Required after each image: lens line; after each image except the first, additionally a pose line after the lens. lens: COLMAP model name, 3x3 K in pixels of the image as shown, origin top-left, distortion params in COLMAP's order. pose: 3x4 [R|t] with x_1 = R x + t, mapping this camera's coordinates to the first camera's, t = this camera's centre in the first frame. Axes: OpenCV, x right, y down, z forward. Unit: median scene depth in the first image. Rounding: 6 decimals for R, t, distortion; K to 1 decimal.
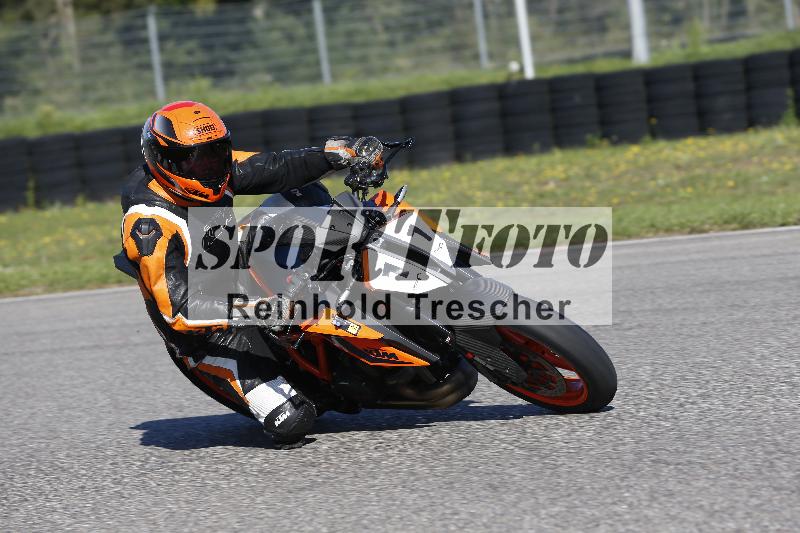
lens RADIAL K [[5730.3, 0, 403.9], [0, 5730.3, 218.4], [0, 0, 1]] dist [3.326152, 0.000000]
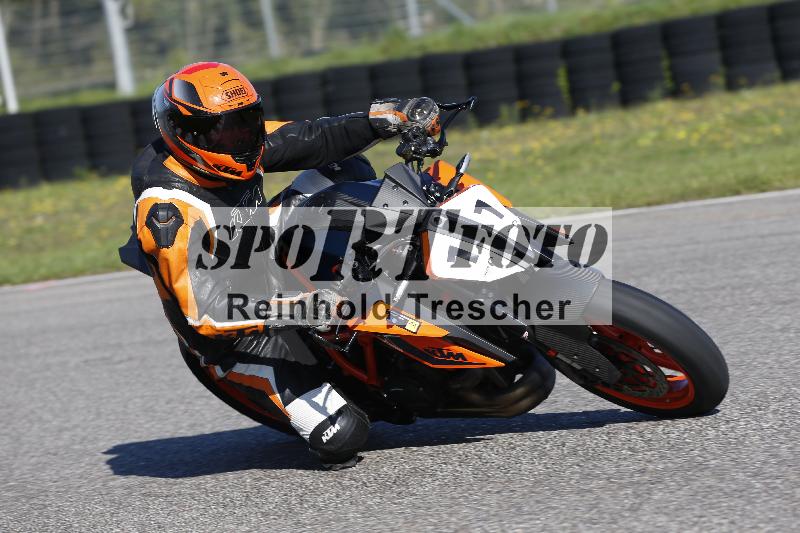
lens RADIAL K [[5730.3, 0, 374.9], [0, 5730.3, 215.8], [0, 0, 1]] dist [3.326152, 0.000000]
pose [[0.995697, -0.034549, 0.085986, -0.085811], [0.035081, 0.999374, -0.004682, 0.006848], [-0.085770, 0.007679, 0.996285, 0.160045]]
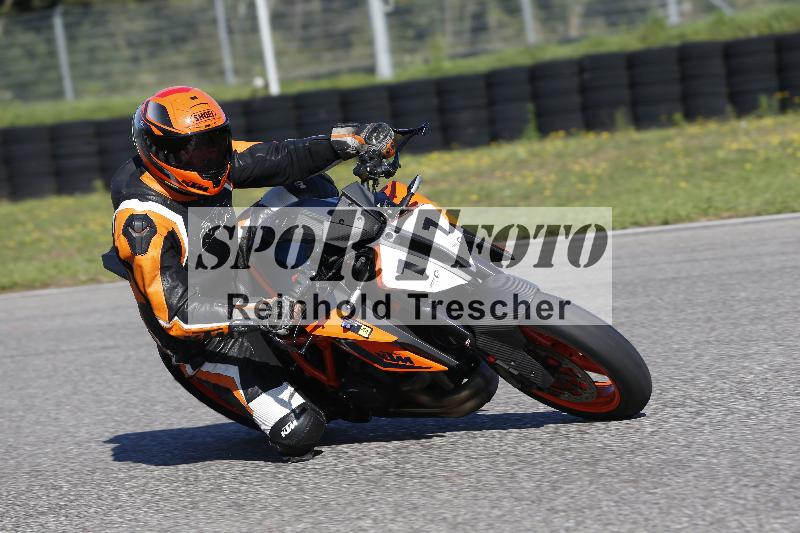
lens RADIAL K [[5730.3, 0, 398.6], [0, 5730.3, 212.1], [0, 0, 1]] dist [3.326152, 0.000000]
pose [[0.998930, -0.012509, 0.044531, -0.043942], [0.012688, 0.999912, -0.003743, 0.003604], [-0.044481, 0.004304, 0.999001, 0.079252]]
